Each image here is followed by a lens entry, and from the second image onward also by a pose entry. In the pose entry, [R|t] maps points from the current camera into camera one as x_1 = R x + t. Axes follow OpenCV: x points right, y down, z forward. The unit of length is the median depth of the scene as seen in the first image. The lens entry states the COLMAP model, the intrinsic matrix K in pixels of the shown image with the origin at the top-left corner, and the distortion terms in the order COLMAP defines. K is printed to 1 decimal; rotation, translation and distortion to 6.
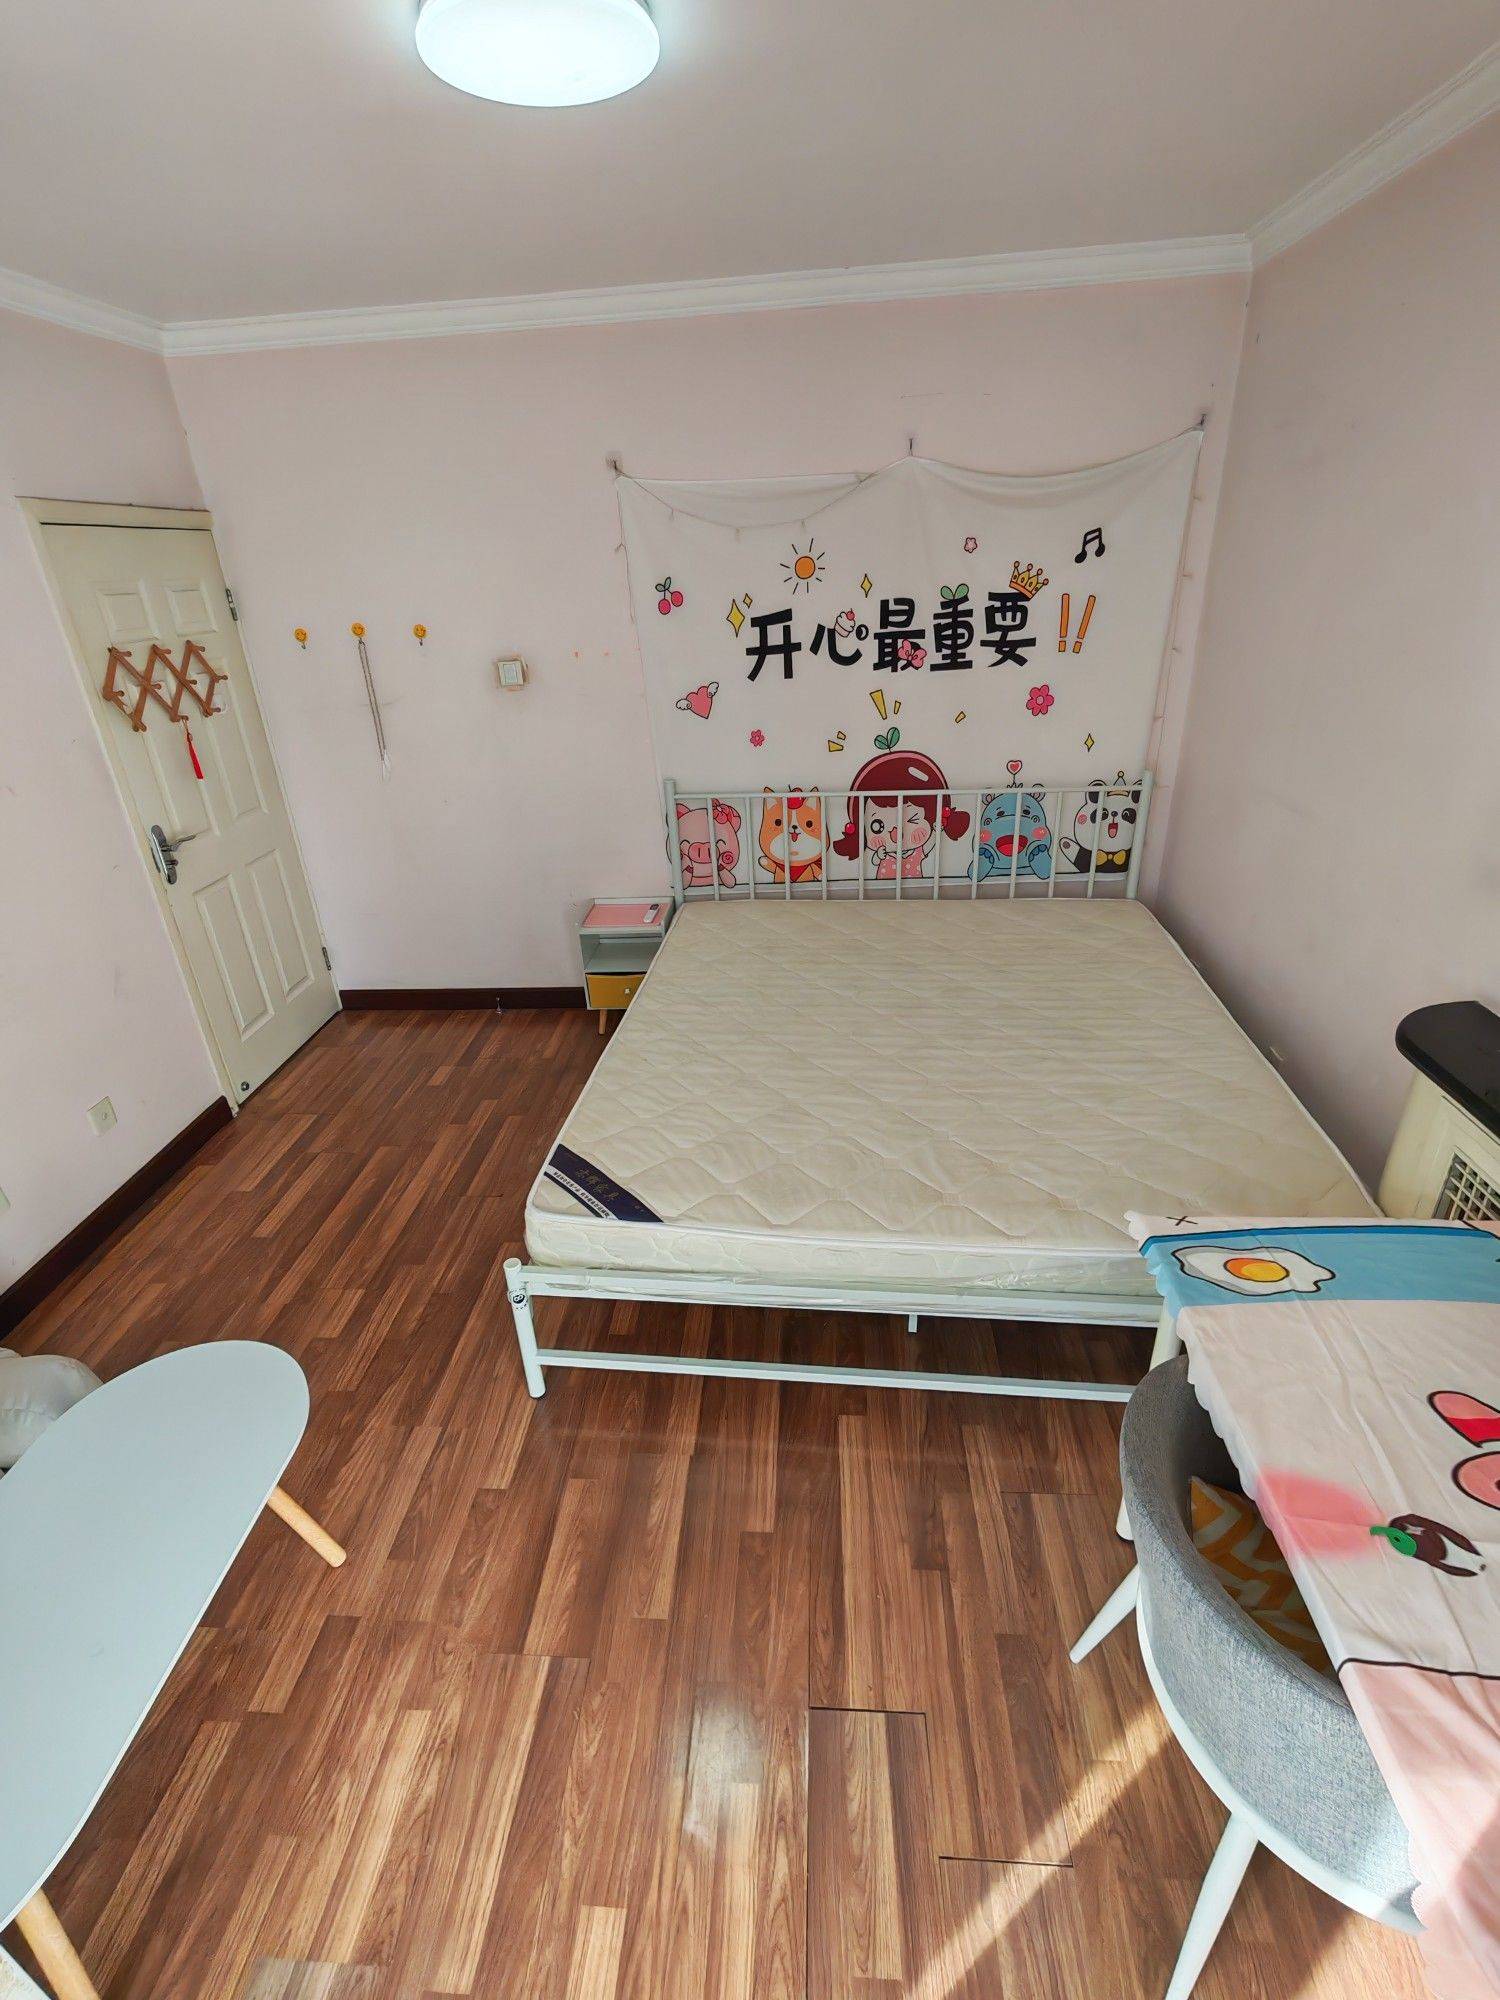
lens RADIAL K [[912.5, 0, 740.6], [0, 912.5, 998.6], [0, 0, 1]] dist [-0.003095, 0.001445]
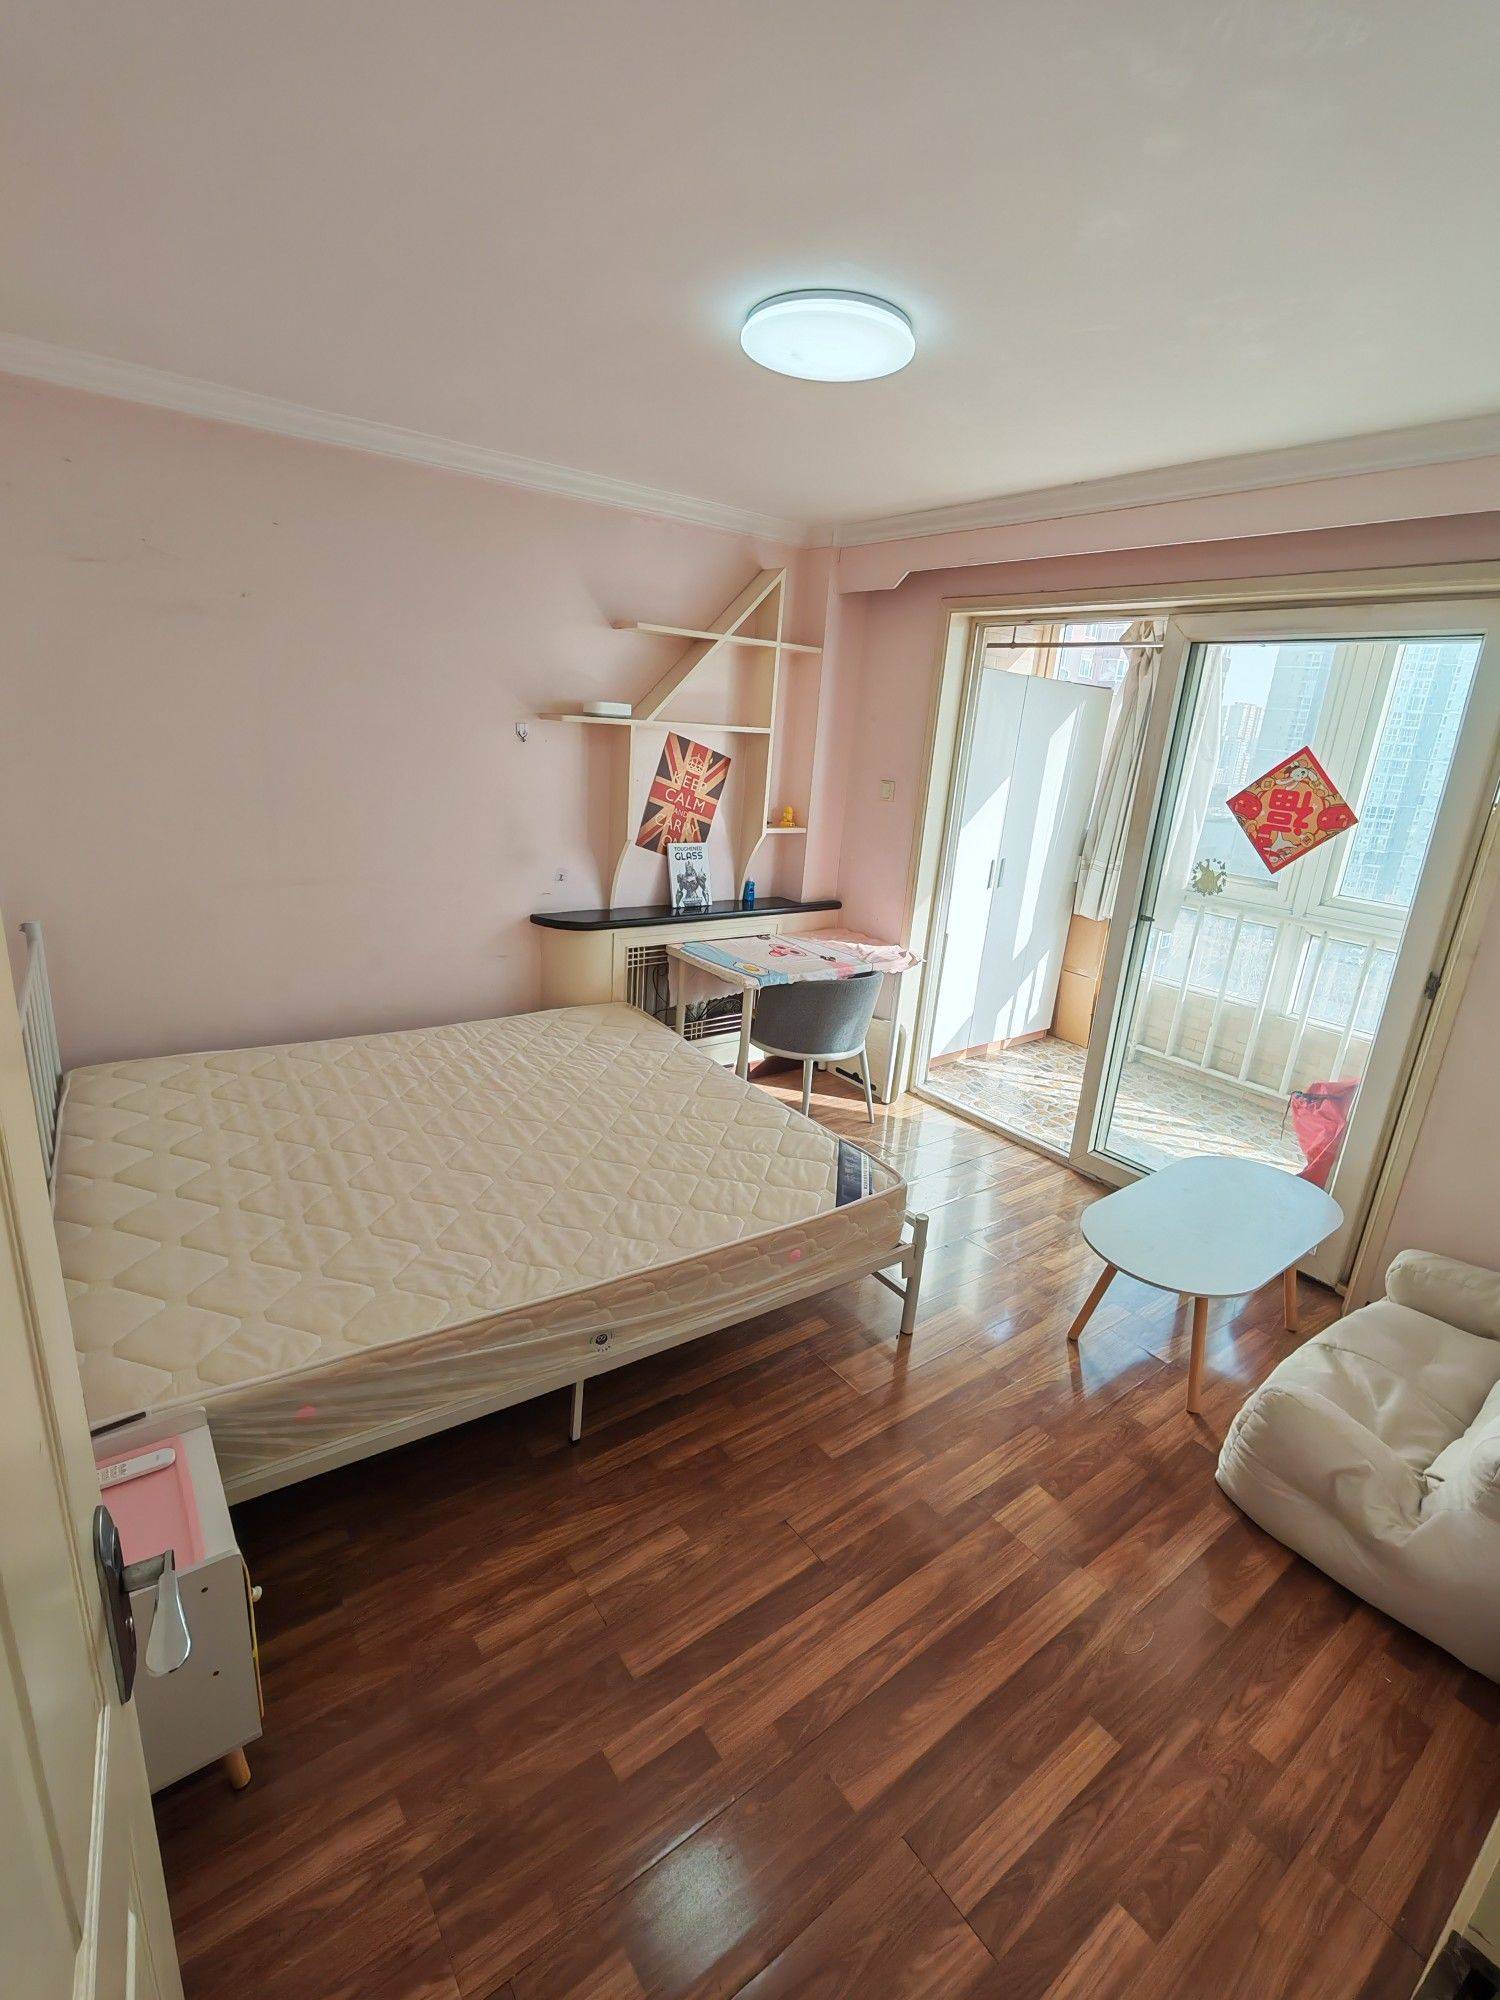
lens RADIAL K [[912.5, 0, 745.1], [0, 912.5, 1000.7], [0, 0, 1]] dist [-0.003095, 0.001445]
pose [[-0.659575, -0.219935, 0.718741, -0.692055], [0.291206, 0.806778, 0.514109, -0.511306], [-0.692935, 0.548395, -0.468085, 1.174333]]
